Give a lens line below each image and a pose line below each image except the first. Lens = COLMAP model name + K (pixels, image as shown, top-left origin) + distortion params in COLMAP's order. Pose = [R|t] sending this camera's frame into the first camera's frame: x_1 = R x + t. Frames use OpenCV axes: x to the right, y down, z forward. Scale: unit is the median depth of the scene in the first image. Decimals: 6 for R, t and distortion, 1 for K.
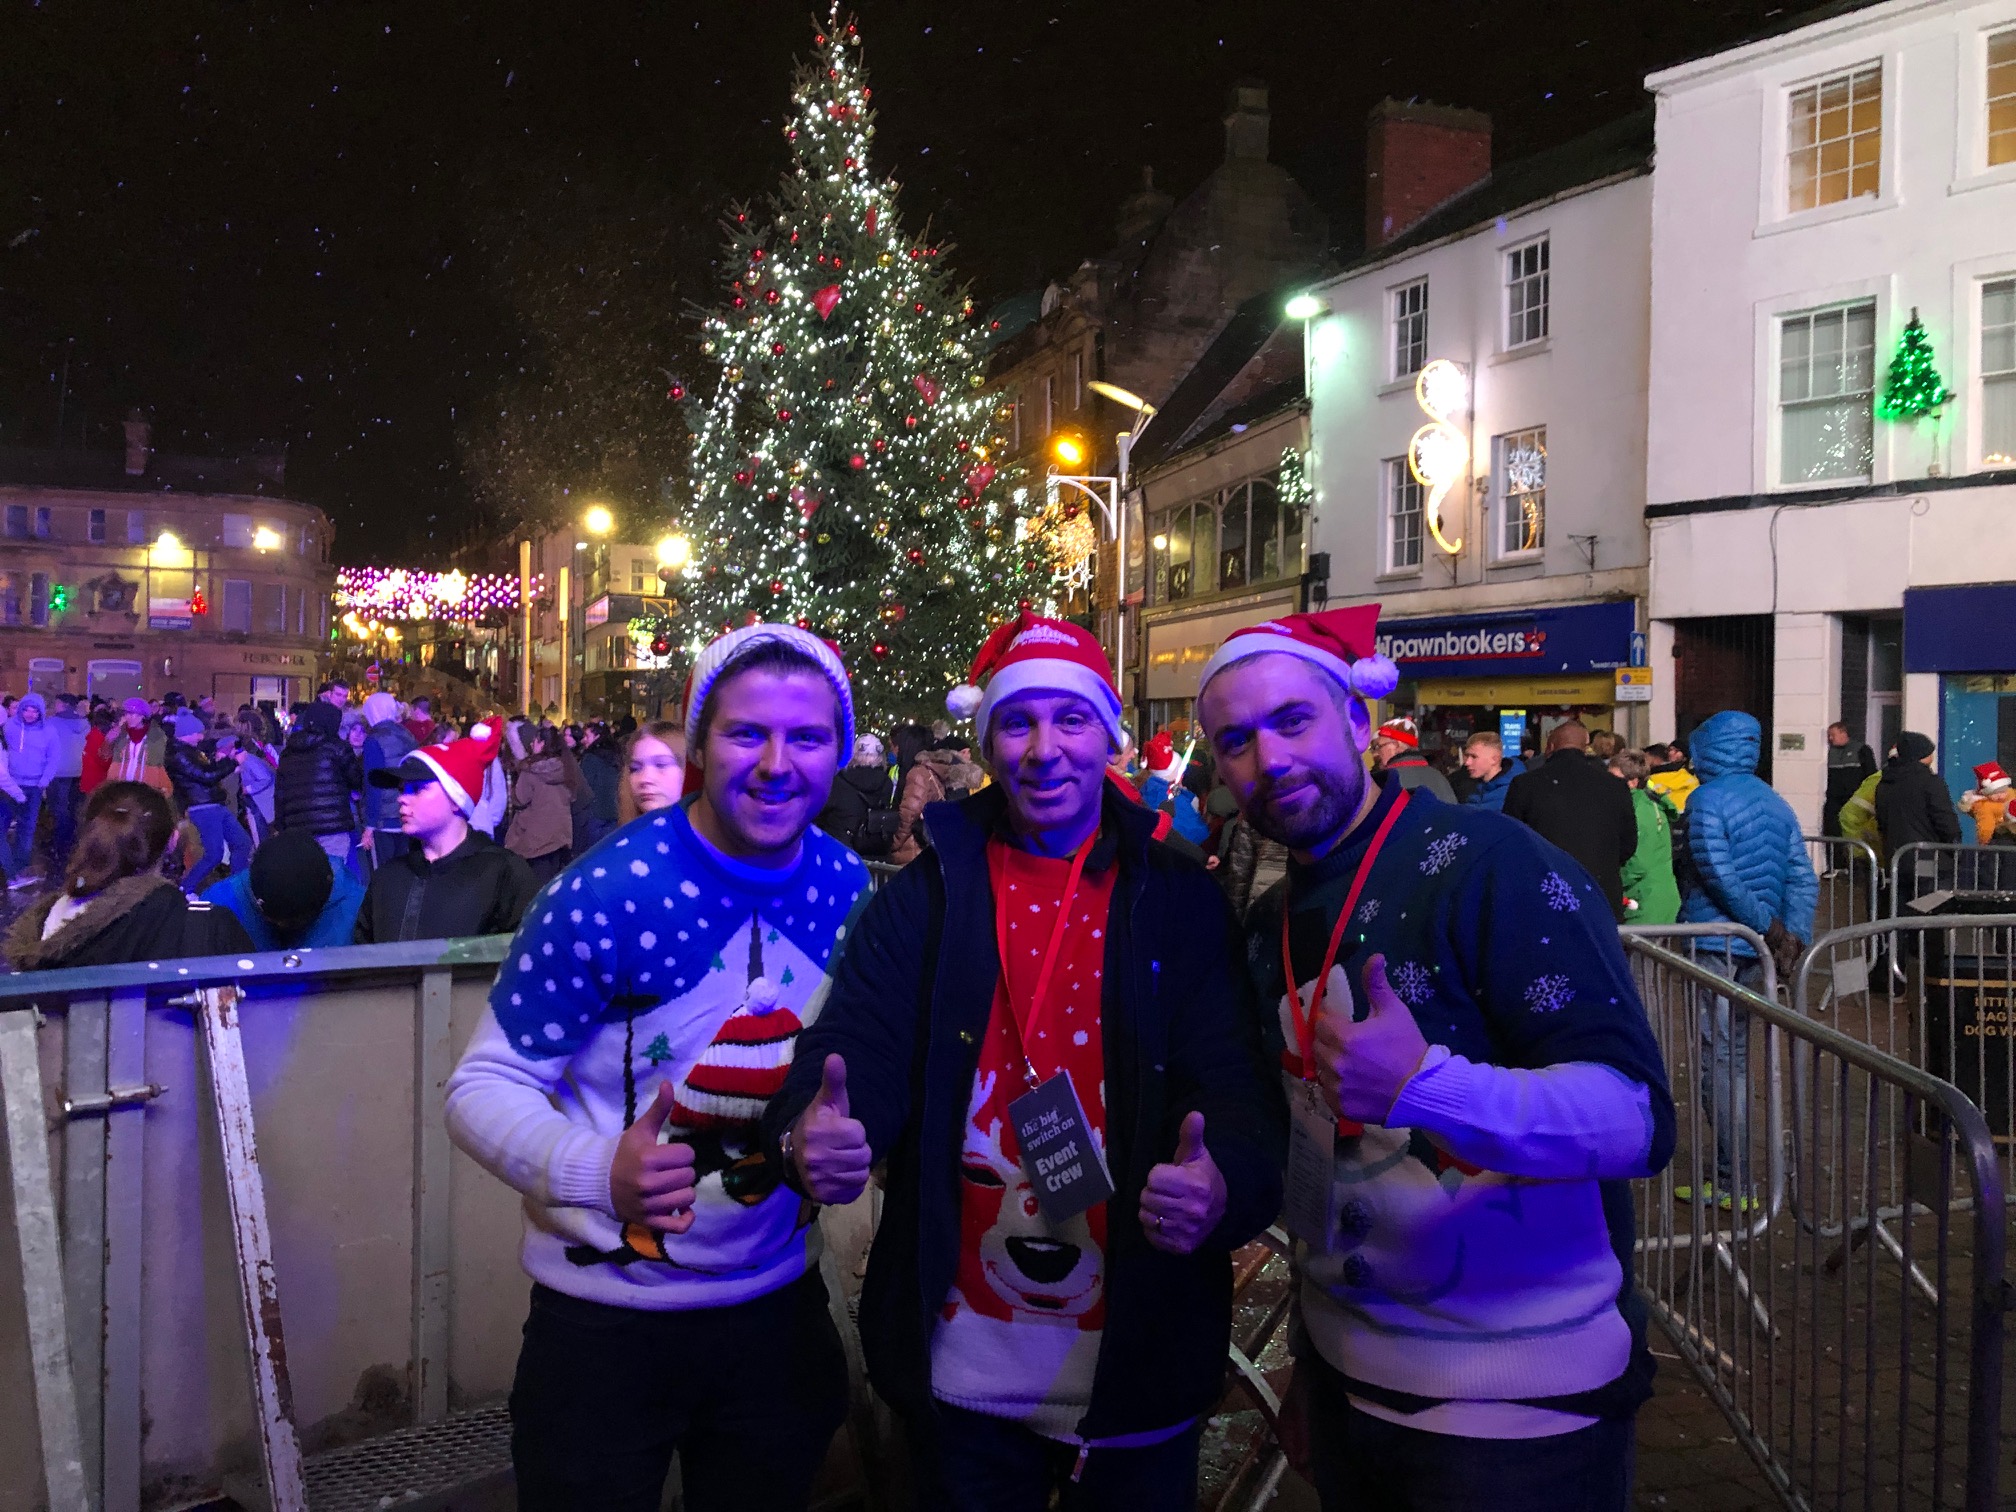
lens RADIAL K [[1629.2, 0, 1010.5], [0, 1629.2, 755.4], [0, 0, 1]] dist [0.005579, -0.000692]
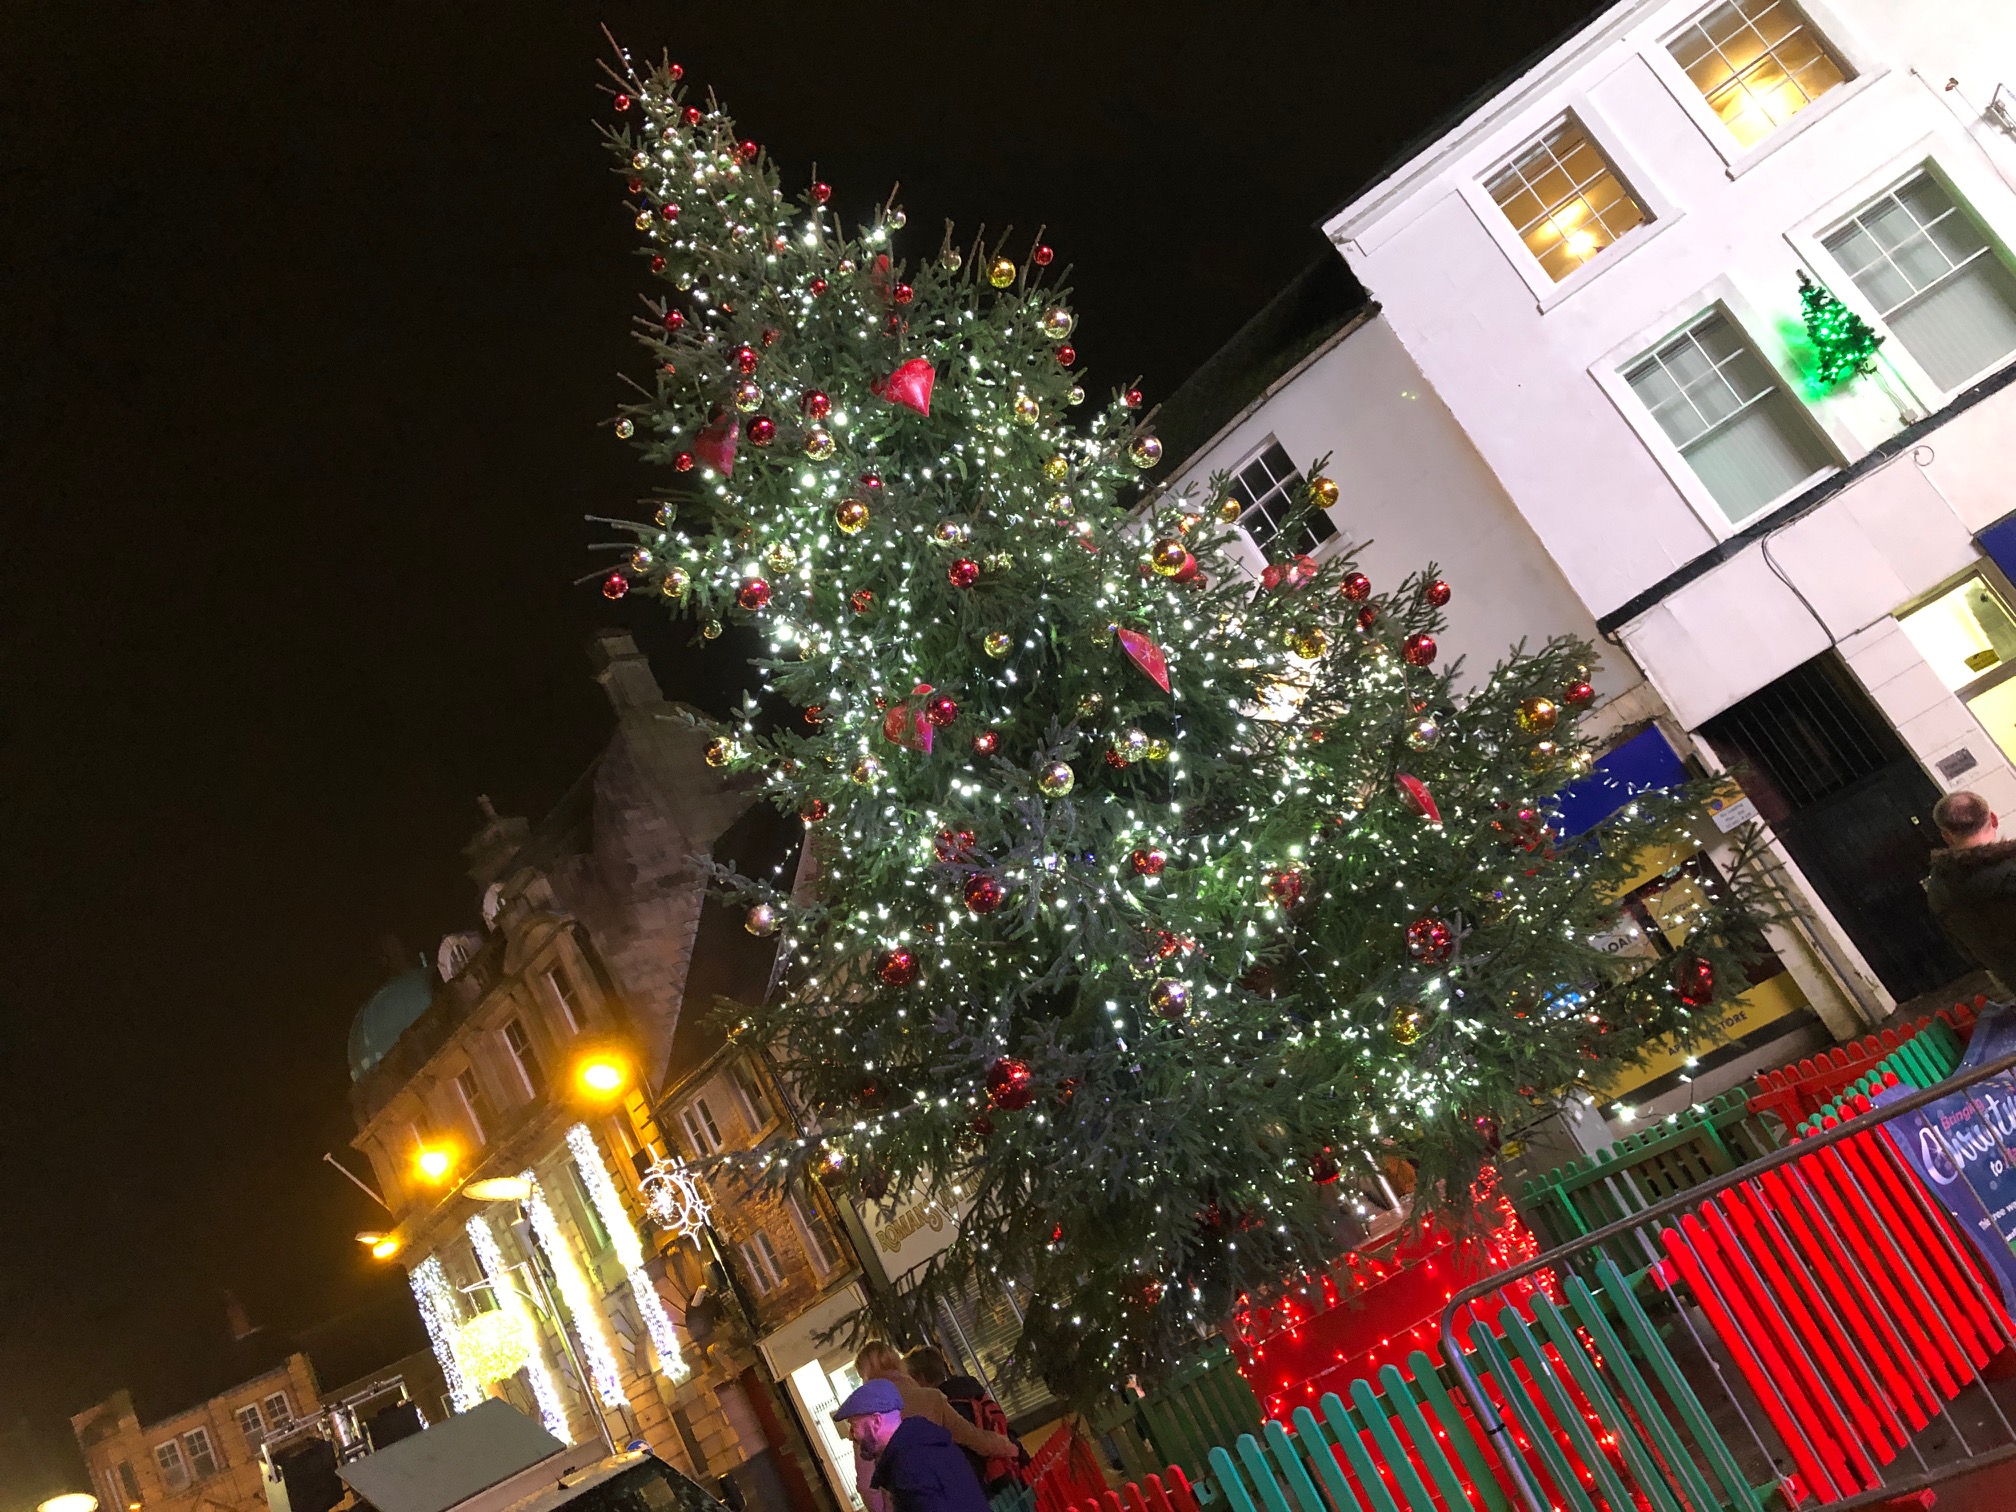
lens RADIAL K [[1629.2, 0, 1004.4], [0, 1629.2, 746.1], [0, 0, 1]] dist [0.005579, -0.000692]
pose [[0.808310, -0.307205, 0.502255, -0.298149], [0.488094, 0.826704, -0.279864, -0.018859], [-0.329241, 0.471365, 0.818178, 0.486989]]
